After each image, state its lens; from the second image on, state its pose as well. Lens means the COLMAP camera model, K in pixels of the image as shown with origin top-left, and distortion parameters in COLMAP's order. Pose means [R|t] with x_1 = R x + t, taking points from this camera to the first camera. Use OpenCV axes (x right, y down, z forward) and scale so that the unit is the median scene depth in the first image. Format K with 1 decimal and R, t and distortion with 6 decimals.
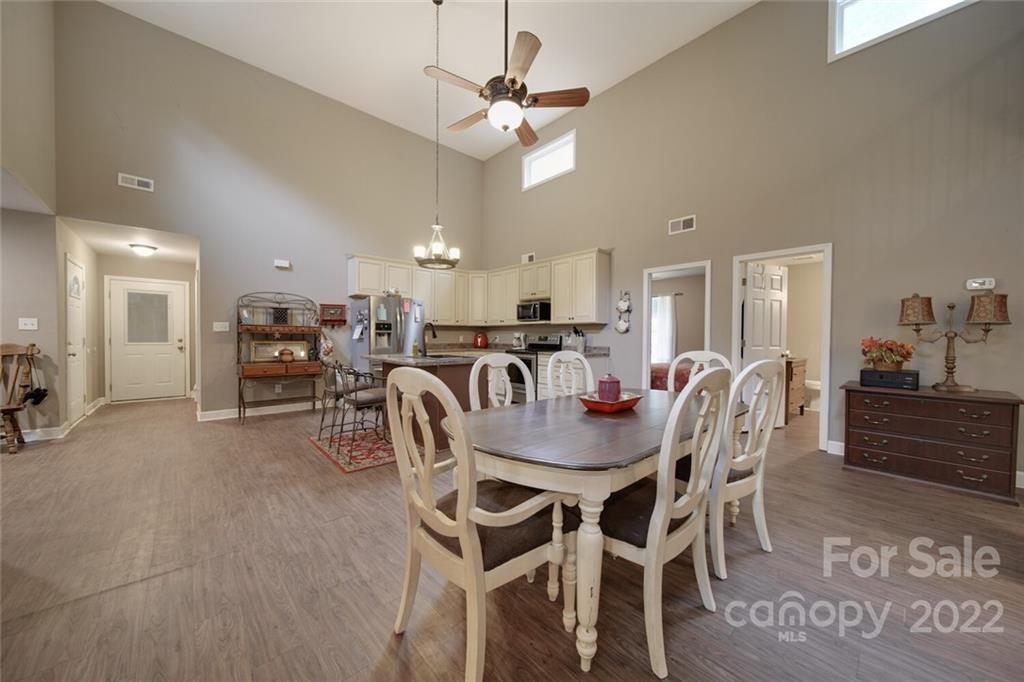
lens RADIAL K [[358.6, 0, 514.6], [0, 358.6, 341.7], [0, 0, 1]] dist [0.000246, -0.001365]
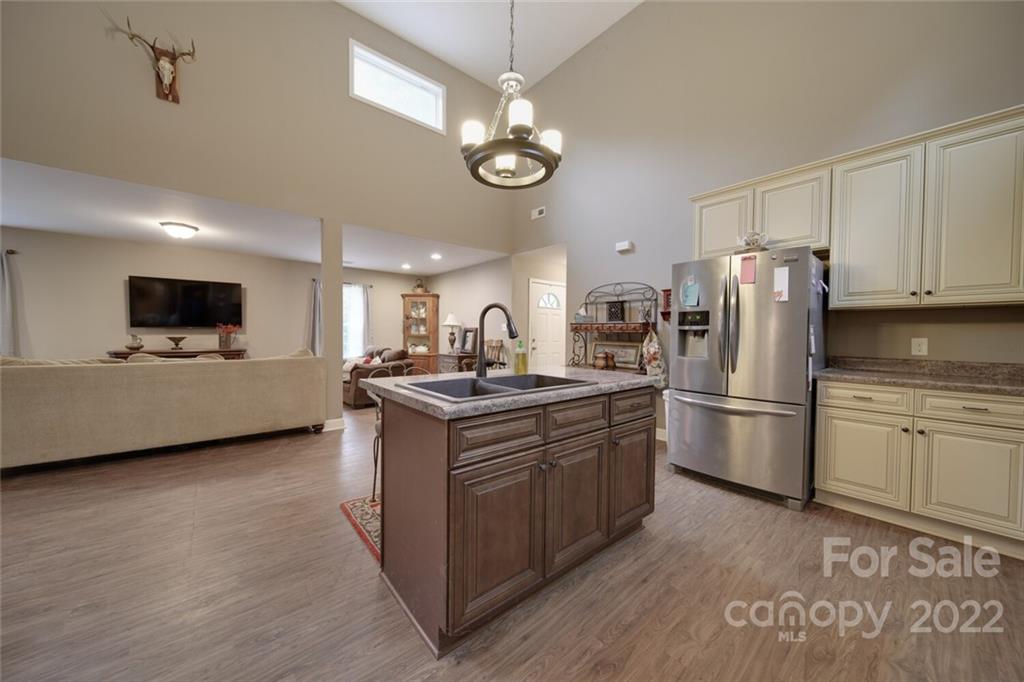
lens RADIAL K [[358.6, 0, 514.6], [0, 358.6, 341.7], [0, 0, 1]] dist [0.000246, -0.001365]
pose [[-0.040147, 0.016605, -0.999056, 0.176741], [-0.025974, 0.999507, 0.017656, -0.011290], [0.998856, 0.026659, -0.039696, 0.820706]]
